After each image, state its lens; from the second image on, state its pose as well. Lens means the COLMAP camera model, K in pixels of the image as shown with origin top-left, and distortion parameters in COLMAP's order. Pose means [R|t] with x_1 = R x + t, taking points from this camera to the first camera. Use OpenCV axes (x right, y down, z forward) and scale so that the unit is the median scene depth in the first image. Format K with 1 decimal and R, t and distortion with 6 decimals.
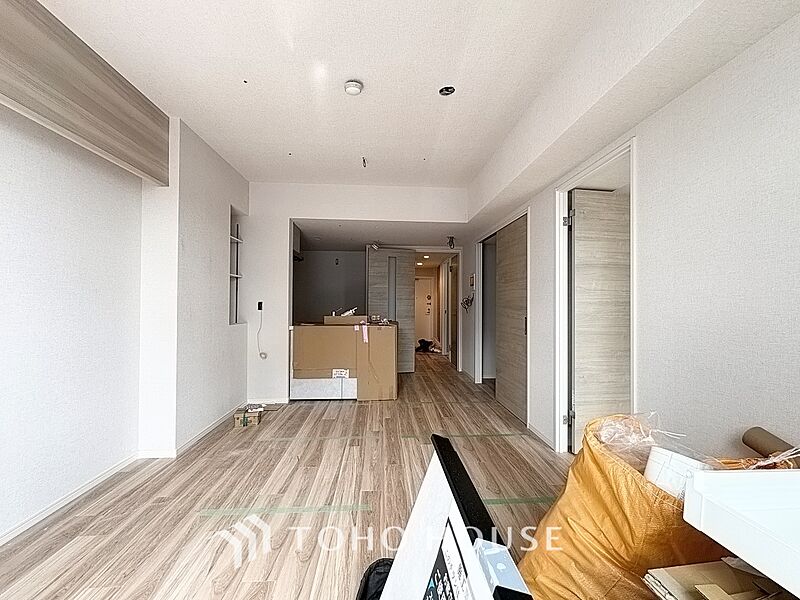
lens RADIAL K [[319.6, 0, 399.7], [0, 319.6, 300.5], [0, 0, 1]] dist [-0.000029, 0.000257]
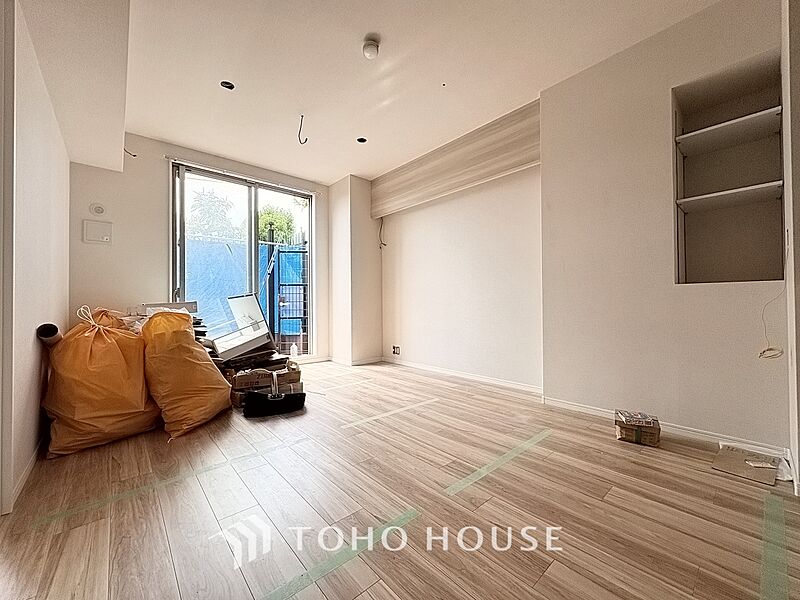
lens RADIAL K [[319.6, 0, 399.3], [0, 319.6, 300.0], [0, 0, 1]] dist [-0.000029, 0.000257]
pose [[-0.788559, -0.007579, -0.614913, 0.304337], [0.008529, 0.999693, -0.023259, 0.136813], [0.614900, -0.023585, -0.788252, 1.336957]]
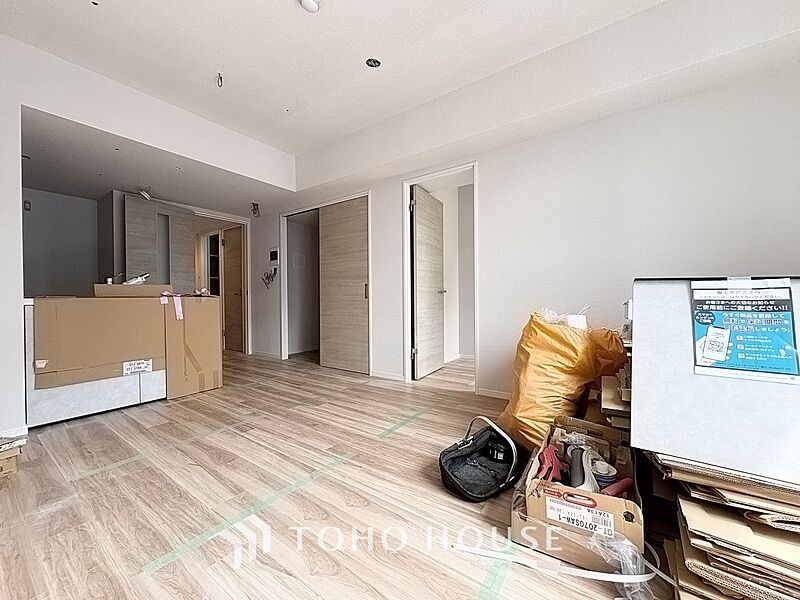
lens RADIAL K [[319.6, 0, 401.1], [0, 319.6, 300.5], [0, 0, 1]] dist [-0.000029, 0.000257]
pose [[0.626960, -0.017486, 0.778855, -0.490768], [0.004681, 0.999815, 0.018679, 0.101870], [-0.779037, -0.008065, 0.626926, 0.173552]]
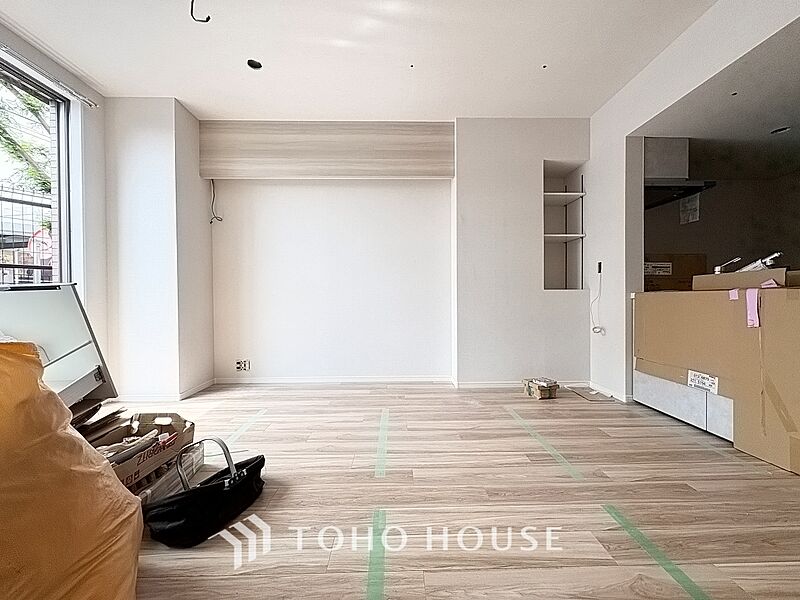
lens RADIAL K [[319.6, 0, 400.2], [0, 319.6, 300.9], [0, 0, 1]] dist [-0.000029, 0.000257]
pose [[-0.041743, 0.004858, -0.999117, 0.488551], [0.015607, 0.999869, 0.004210, 0.115792], [0.999006, -0.015418, -0.041813, 0.711689]]
